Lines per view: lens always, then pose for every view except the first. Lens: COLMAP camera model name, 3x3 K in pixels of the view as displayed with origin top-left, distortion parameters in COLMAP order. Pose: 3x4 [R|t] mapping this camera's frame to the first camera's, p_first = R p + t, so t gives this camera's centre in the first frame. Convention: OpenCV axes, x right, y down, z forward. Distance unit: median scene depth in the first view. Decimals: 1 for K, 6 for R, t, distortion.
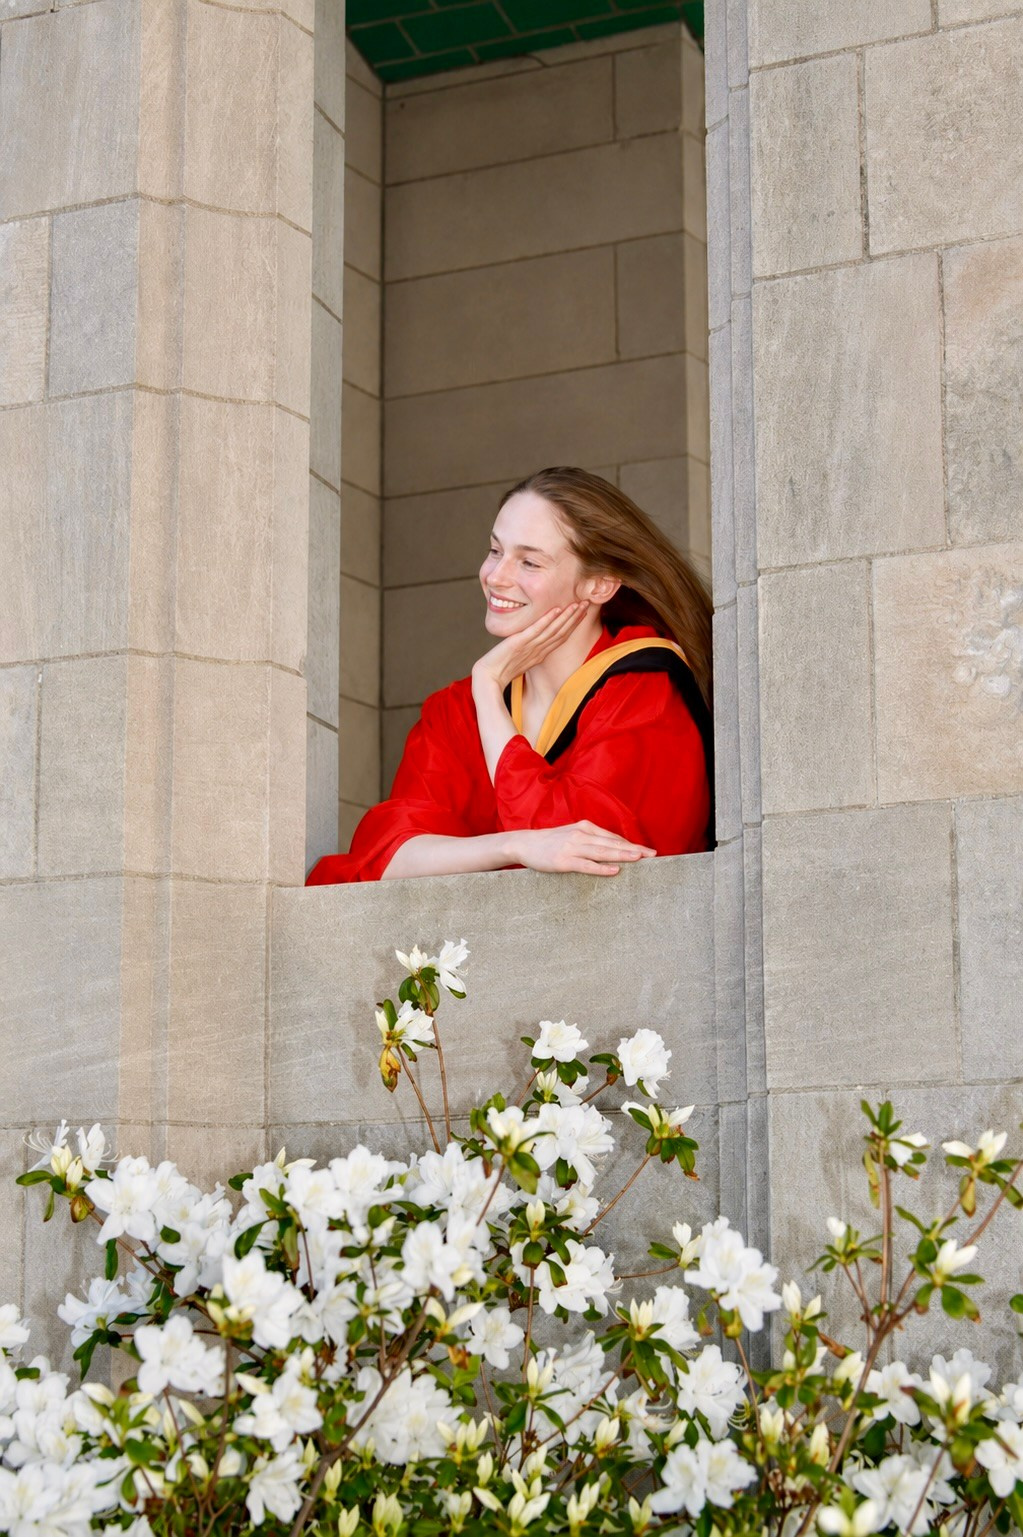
lens RADIAL K [[3314.1, 0, 451.1], [0, 3314.1, 769.8], [0, 0, 1]] dist [0.063056, -0.068479]
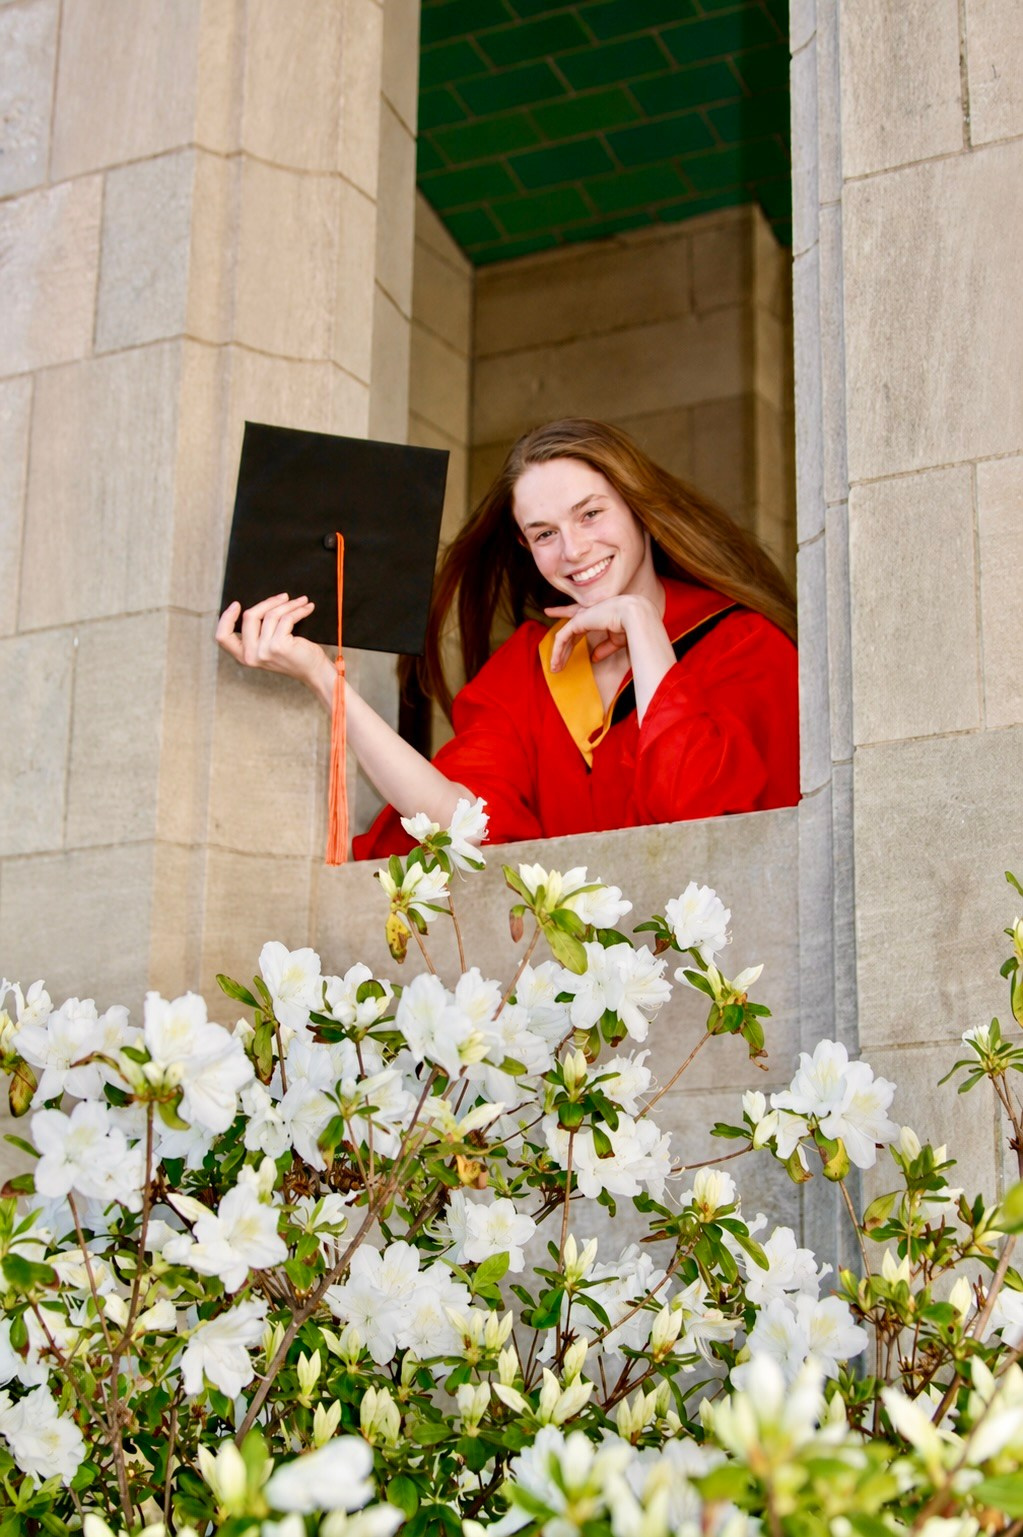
lens RADIAL K [[2720.8, 0, 477.0], [0, 2720.8, 813.1], [0, 0, 1]] dist [0.011475, -0.029944]
pose [[0.999580, 0.011152, -0.026733, 0.011211], [-0.013743, 0.995014, -0.098787, 0.100873], [0.025498, 0.099113, 0.994749, 0.256315]]
